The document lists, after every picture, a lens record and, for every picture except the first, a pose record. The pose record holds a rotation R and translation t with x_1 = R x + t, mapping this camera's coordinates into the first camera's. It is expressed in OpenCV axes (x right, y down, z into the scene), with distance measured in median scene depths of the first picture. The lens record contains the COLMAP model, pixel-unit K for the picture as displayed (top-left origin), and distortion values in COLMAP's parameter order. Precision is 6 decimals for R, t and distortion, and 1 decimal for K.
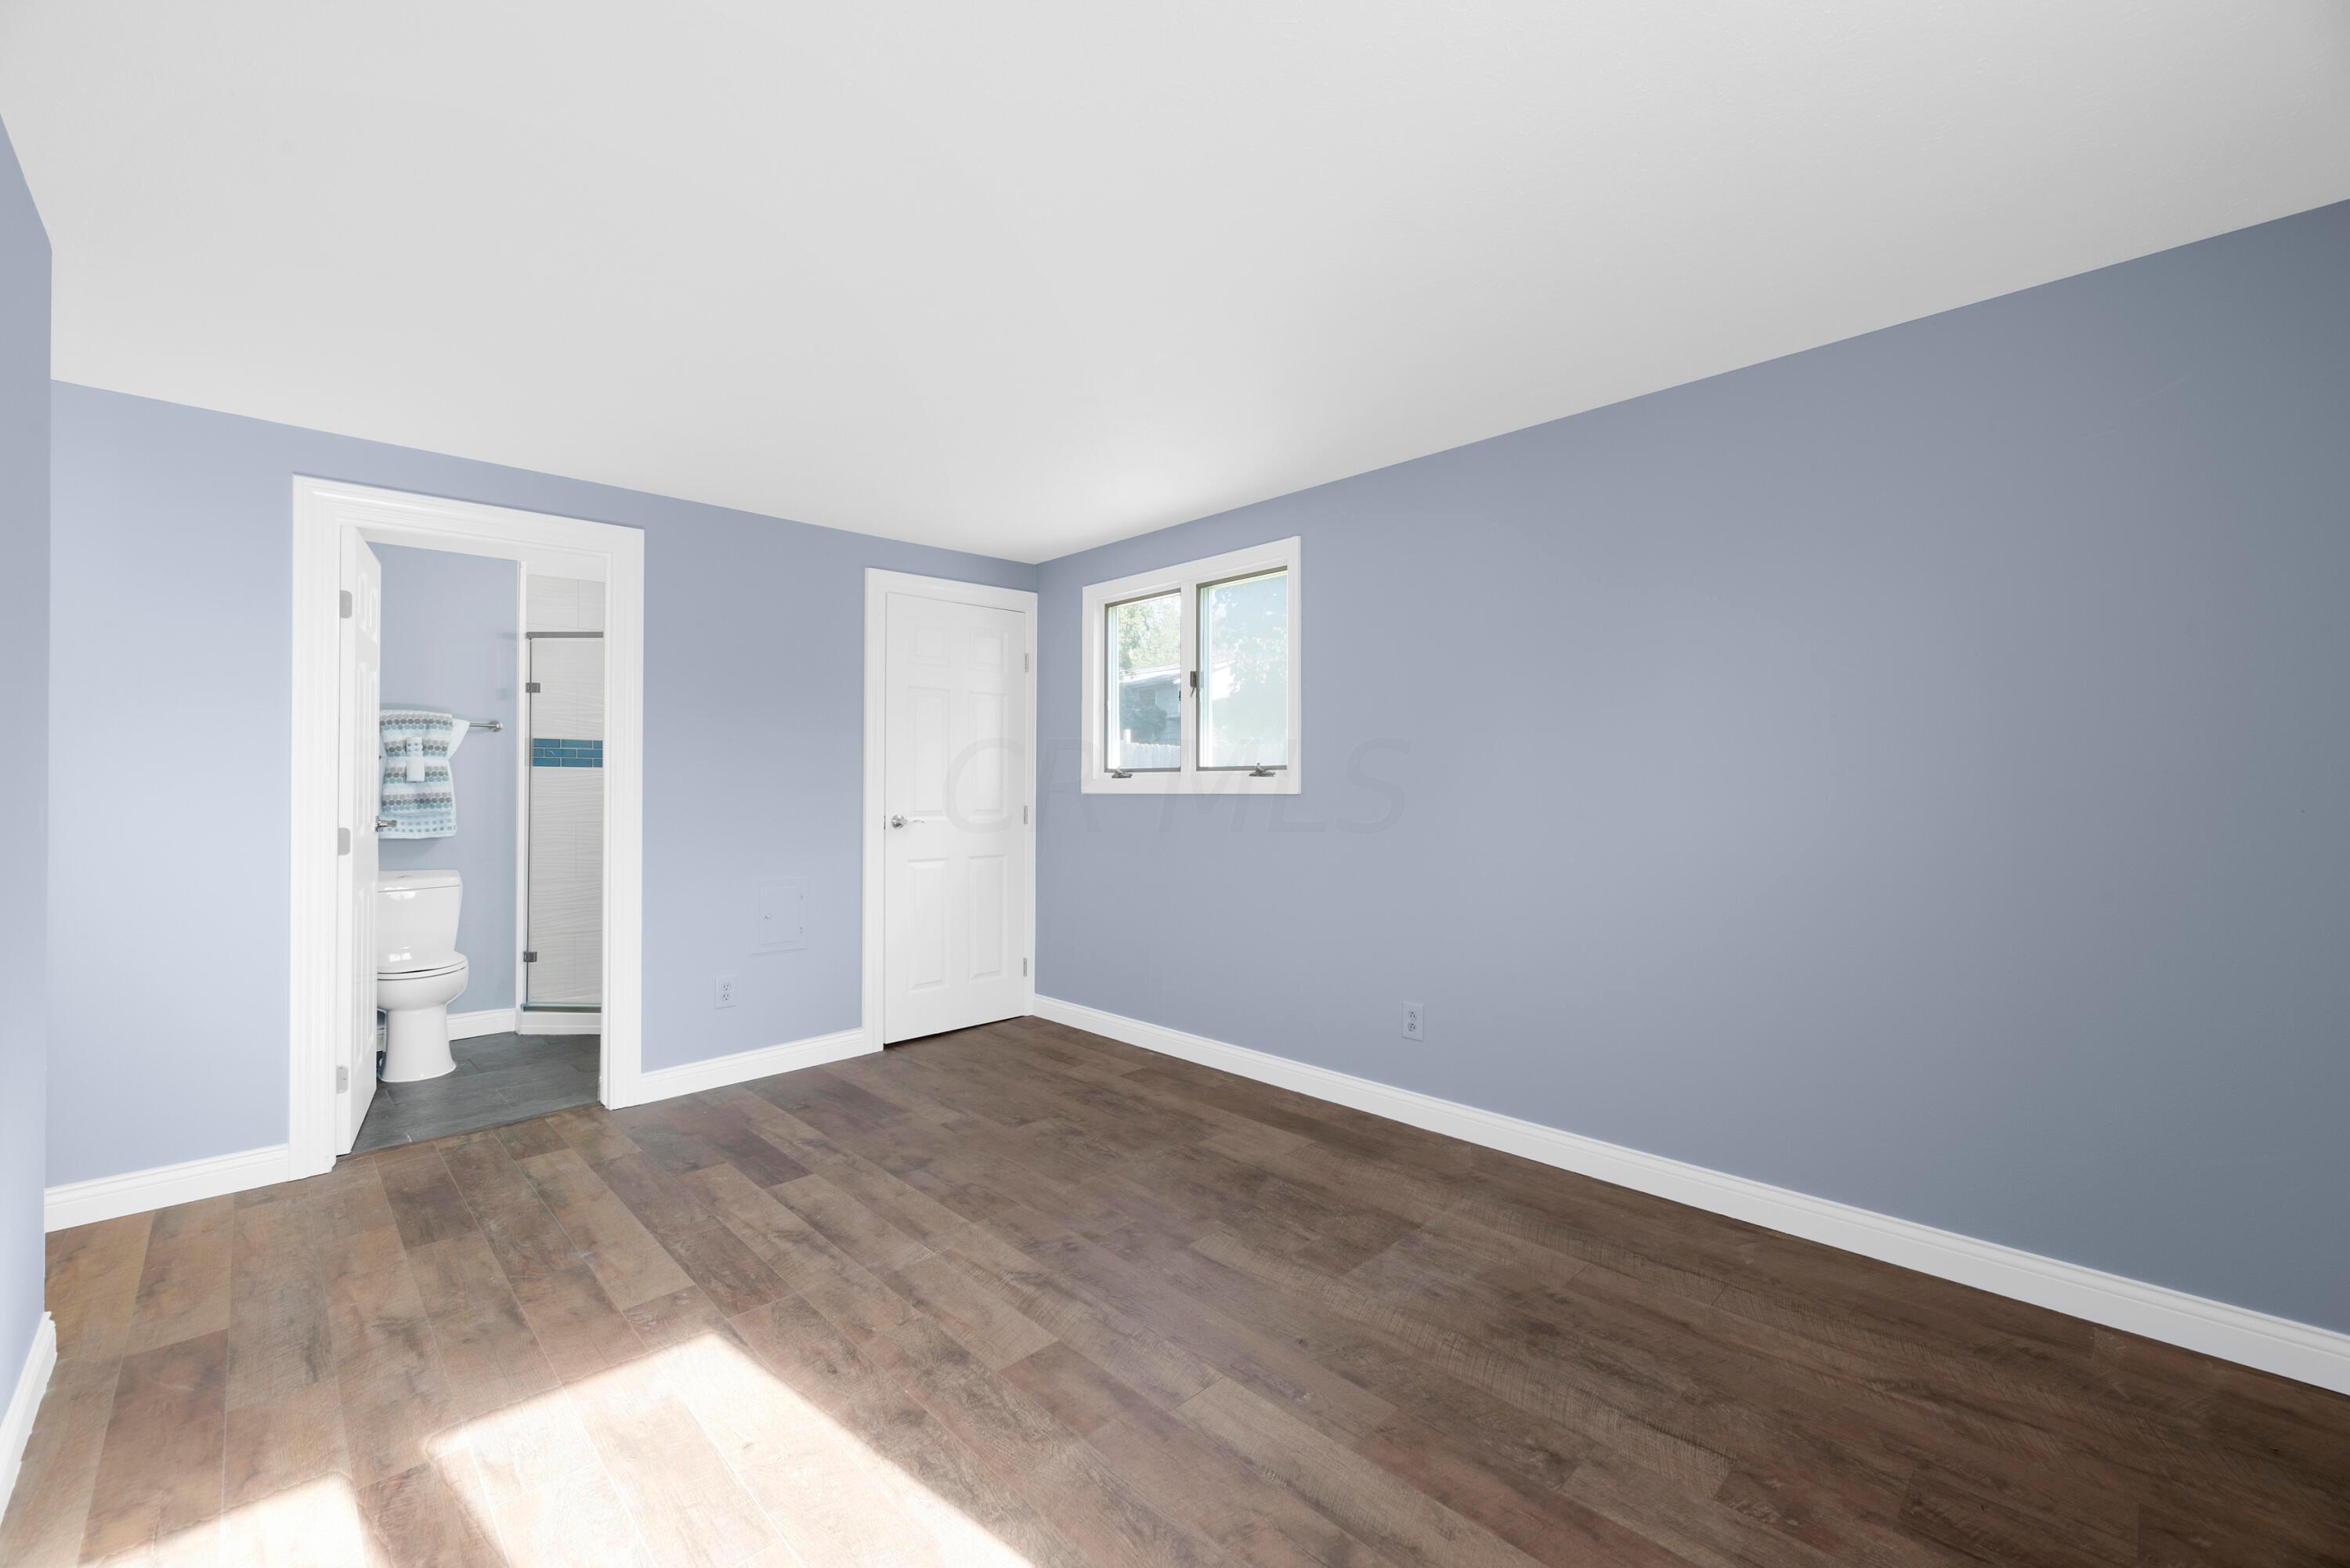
lens RADIAL K [[959.0, 0, 1177.3], [0, 959.0, 789.4], [0, 0, 1]] dist [-0.008202, 0.000503]
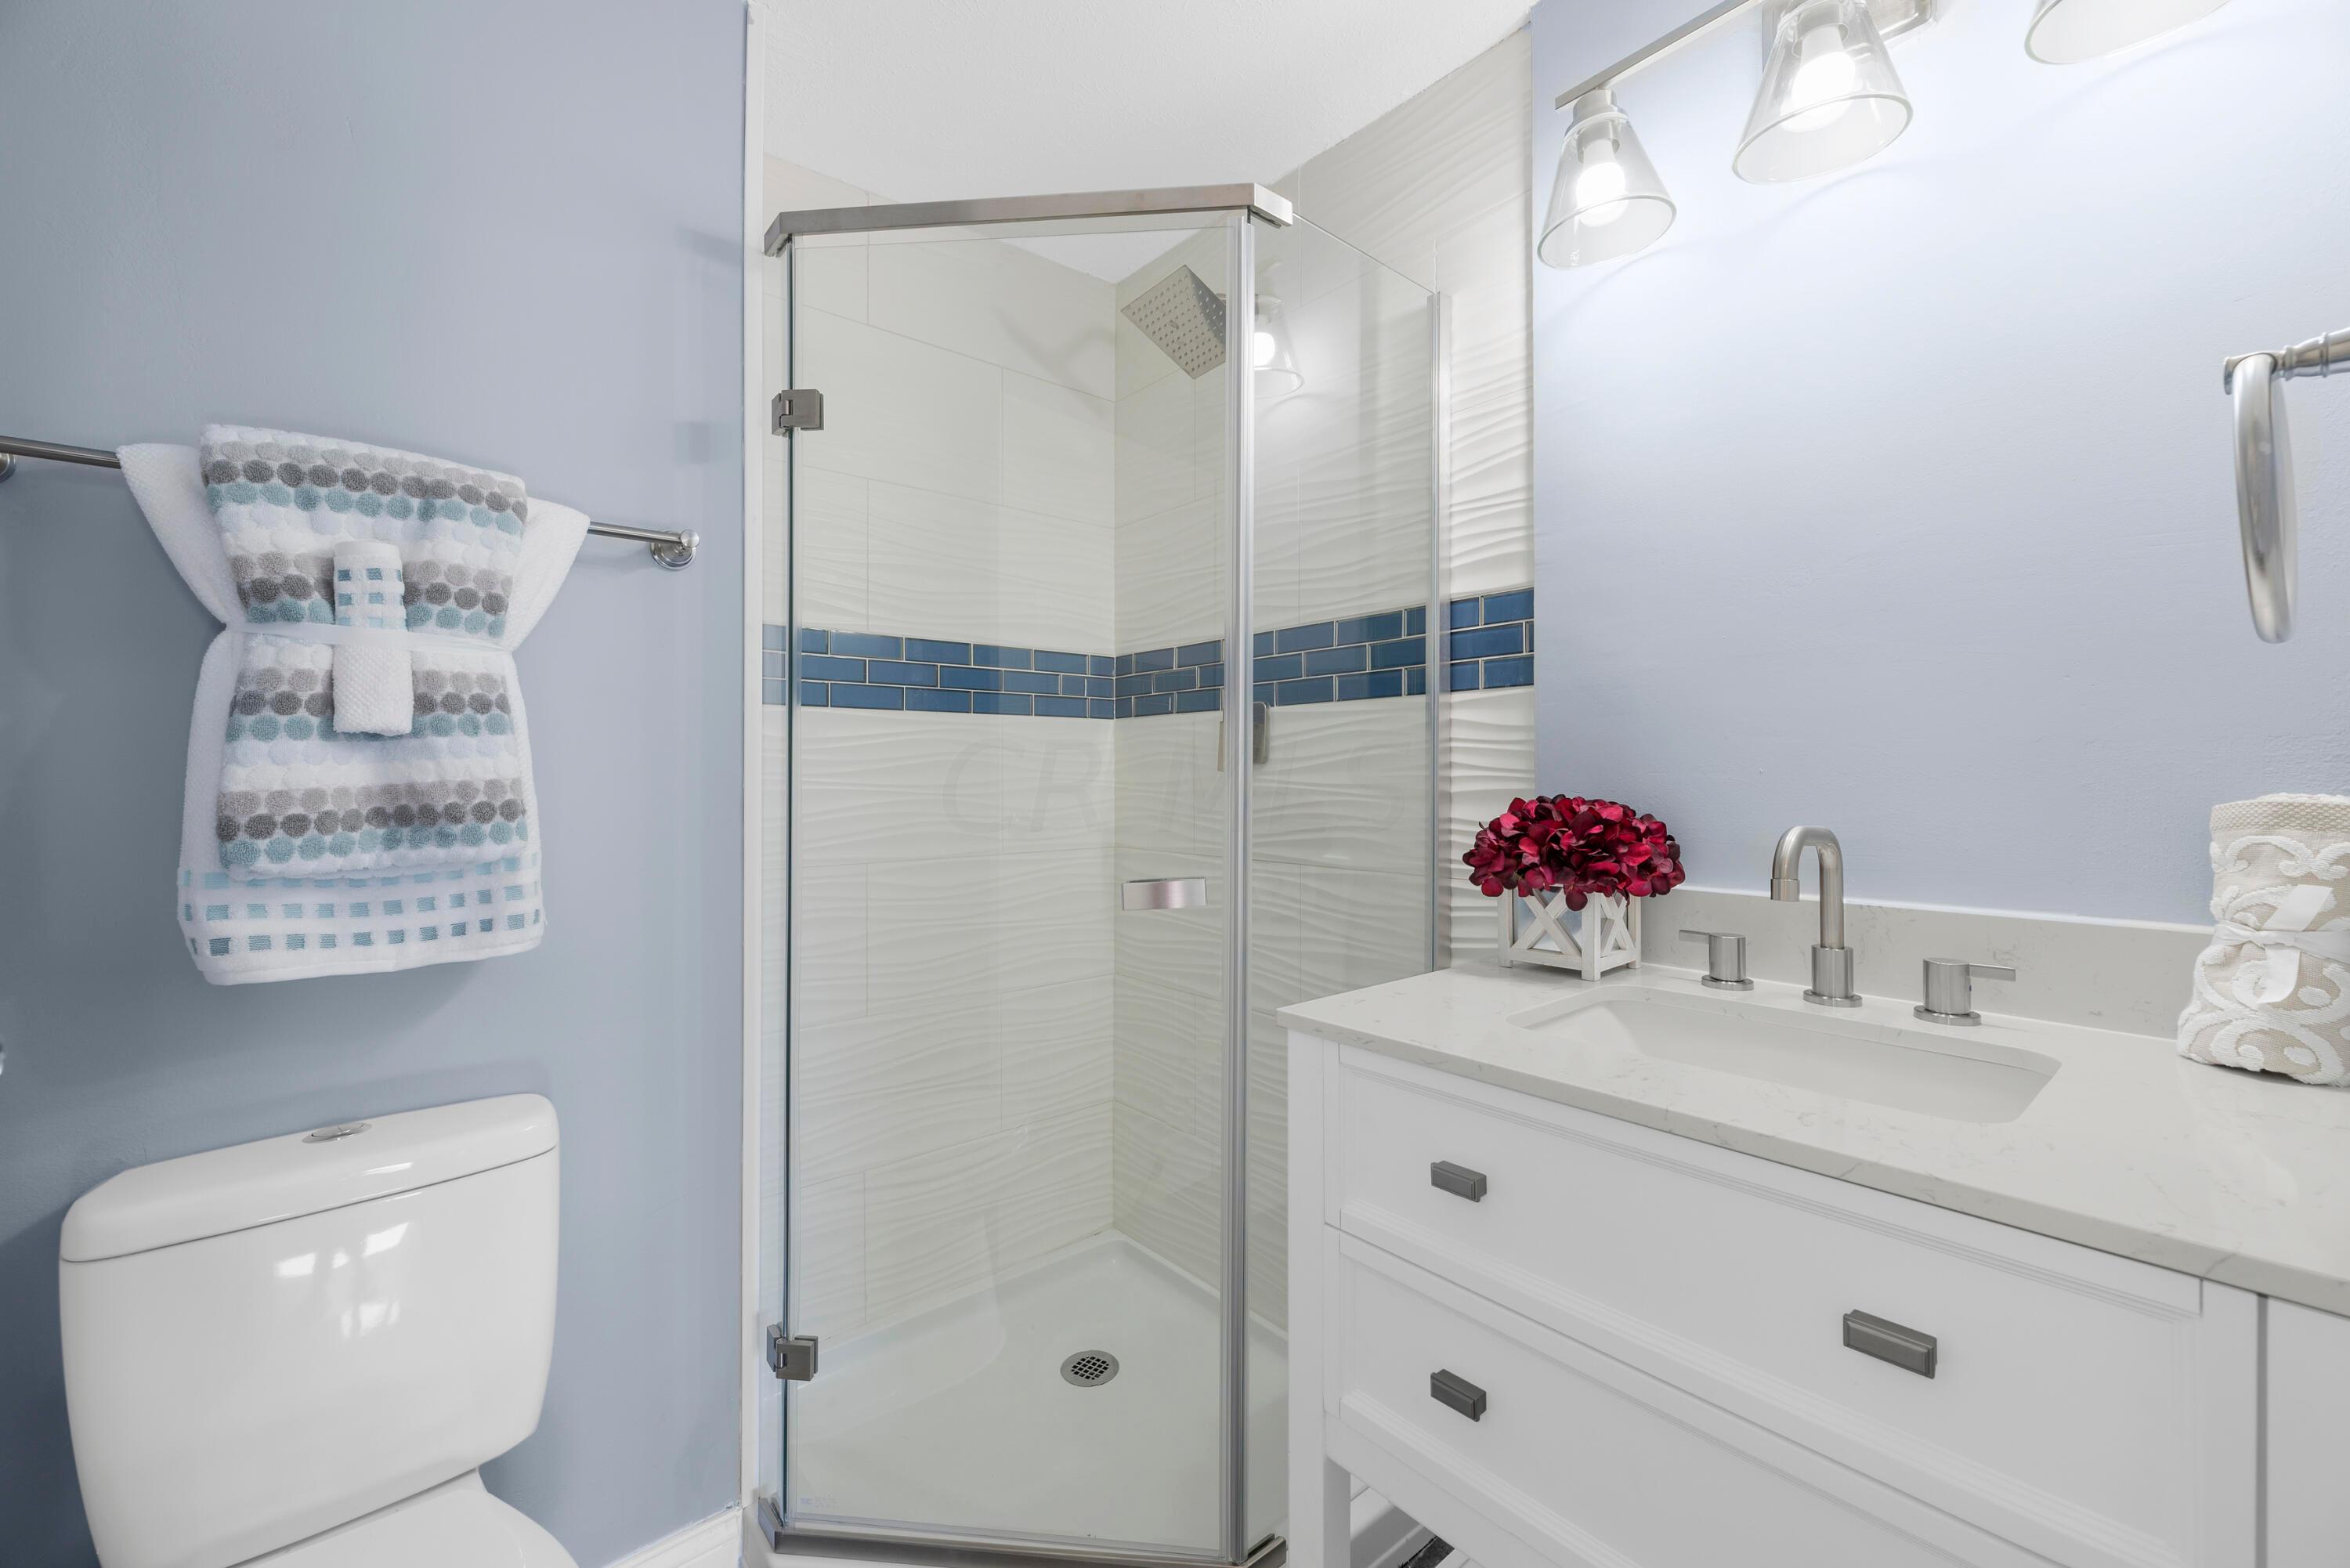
lens RADIAL K [[959.0, 0, 1172.9], [0, 959.0, 786.6], [0, 0, 1]] dist [-0.008202, 0.000503]
pose [[0.995665, -0.005376, -0.092852, -0.570317], [0.005637, 0.999981, 0.002543, 0.005240], [0.092837, -0.003055, 0.995677, 0.770716]]
